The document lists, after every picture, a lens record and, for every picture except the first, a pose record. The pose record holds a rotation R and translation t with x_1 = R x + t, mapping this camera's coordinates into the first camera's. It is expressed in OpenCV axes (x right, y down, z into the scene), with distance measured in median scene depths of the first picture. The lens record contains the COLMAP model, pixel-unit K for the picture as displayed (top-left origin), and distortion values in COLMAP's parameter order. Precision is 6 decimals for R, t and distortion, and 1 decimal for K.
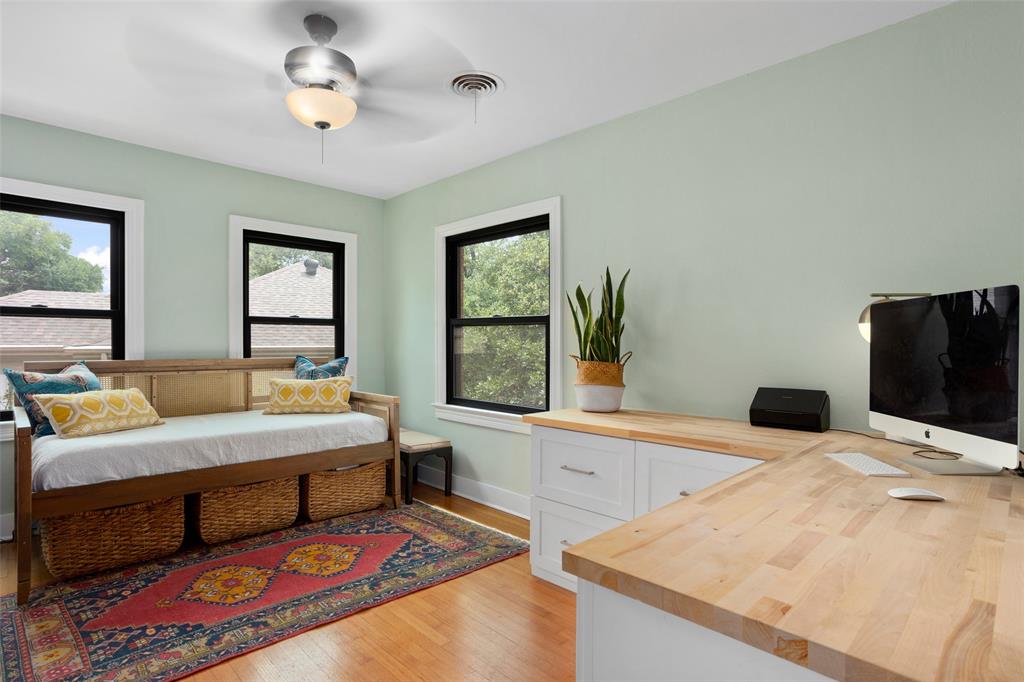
lens RADIAL K [[514.0, 0, 504.9], [0, 514.0, 343.2], [0, 0, 1]] dist [-0.018350, 0.007906]
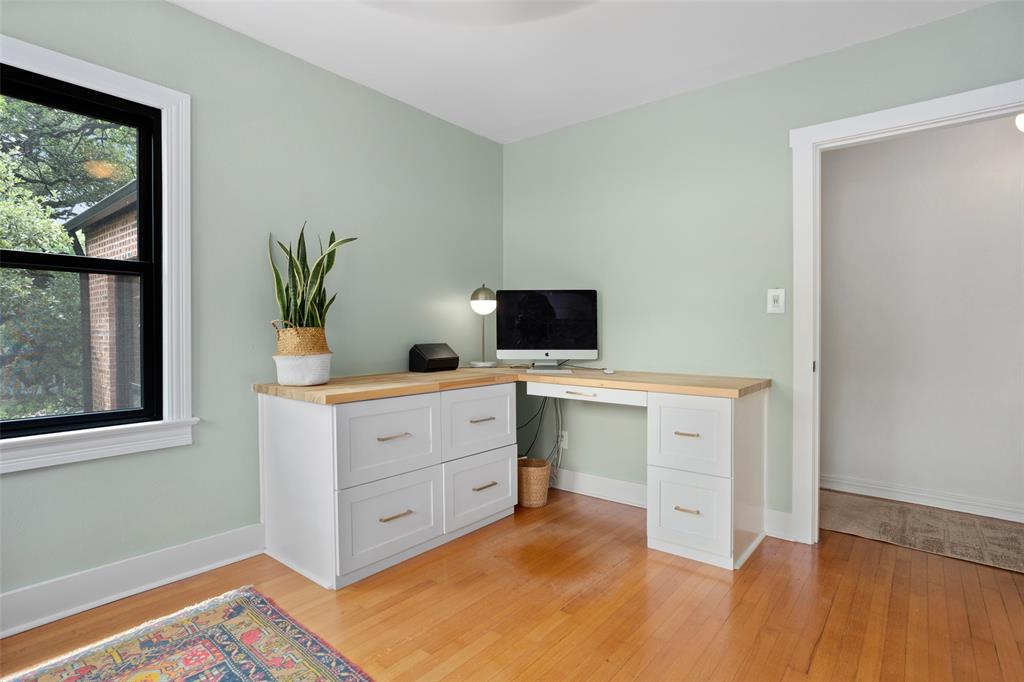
lens RADIAL K [[514.0, 0, 504.9], [0, 514.0, 336.6], [0, 0, 1]] dist [-0.018350, 0.007906]
pose [[-0.099336, -0.022799, 0.994793, -0.744229], [-0.005226, 0.999736, 0.022390, 0.032006], [-0.995040, -0.002975, -0.099428, 0.793608]]
